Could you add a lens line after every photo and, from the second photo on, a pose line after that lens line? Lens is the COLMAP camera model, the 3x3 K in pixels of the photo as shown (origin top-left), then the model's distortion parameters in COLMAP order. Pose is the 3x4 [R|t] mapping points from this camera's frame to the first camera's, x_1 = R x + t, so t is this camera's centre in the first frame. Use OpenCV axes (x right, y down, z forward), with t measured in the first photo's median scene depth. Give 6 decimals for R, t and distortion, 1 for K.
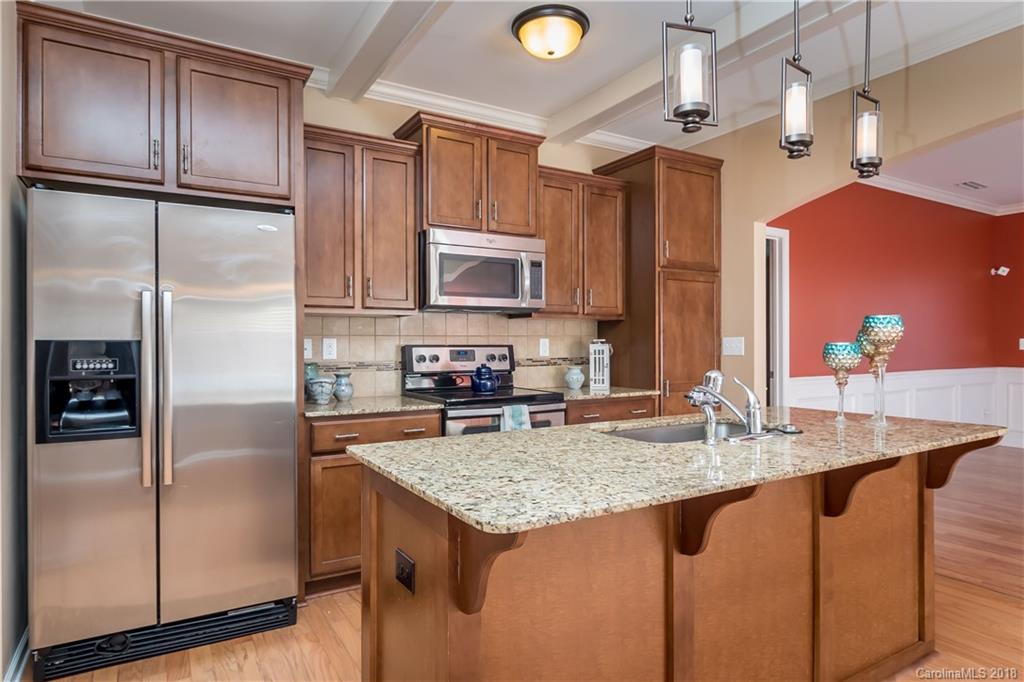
lens RADIAL K [[592.0, 0, 513.2], [0, 592.0, 341.4], [0, 0, 1]] dist [-0.015021, -0.001093]
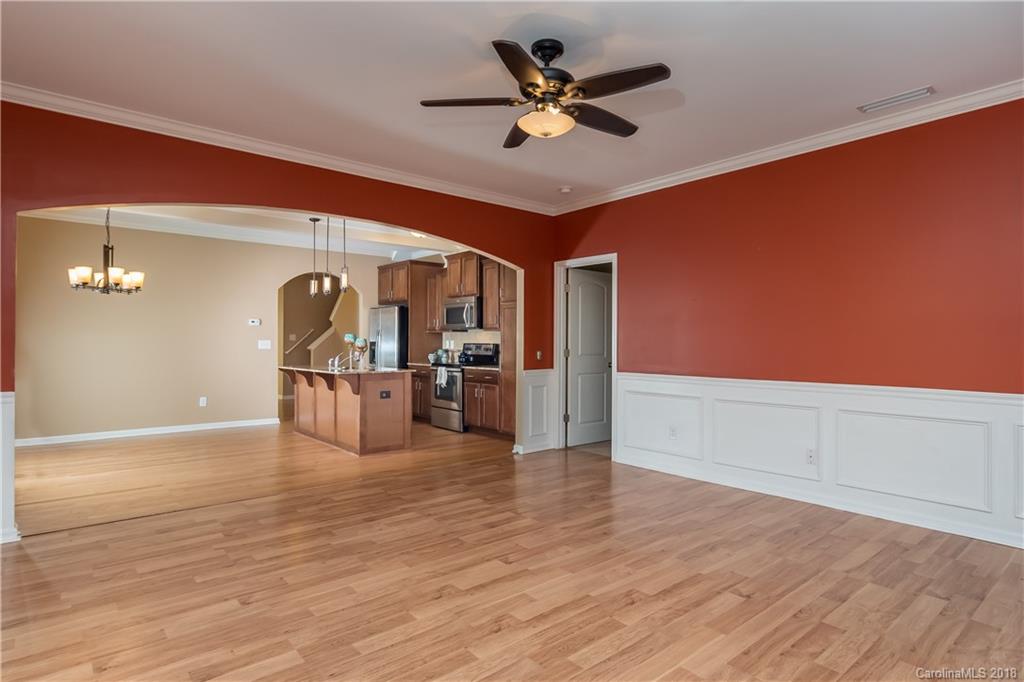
lens RADIAL K [[552.6, 0, 515.7], [0, 552.6, 344.7], [0, 0, 1]] dist [-0.003986, 0.000072]
pose [[0.161759, 0.008157, -0.986797, 2.123484], [-0.002916, 0.999965, 0.007788, -0.006643], [0.986826, 0.001618, 0.161777, 0.817832]]
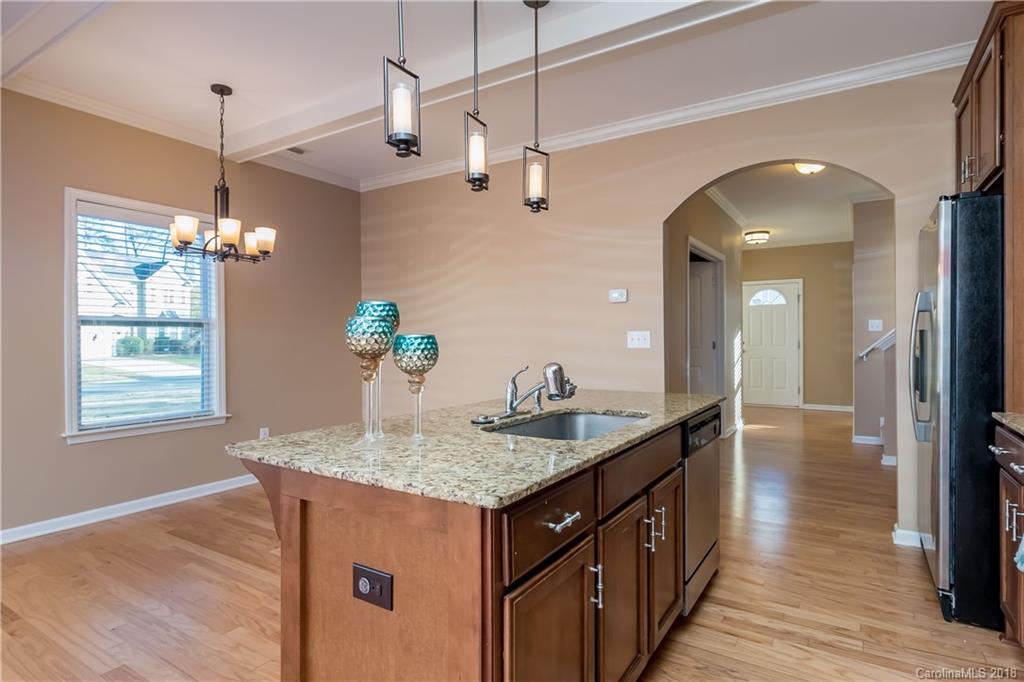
lens RADIAL K [[552.6, 0, 514.8], [0, 552.6, 340.4], [0, 0, 1]] dist [-0.003986, 0.000072]
pose [[-0.892551, 0.008792, -0.450860, 0.461031], [0.006287, 0.999955, 0.007055, 0.005421], [0.450902, 0.003463, -0.892567, 1.046690]]
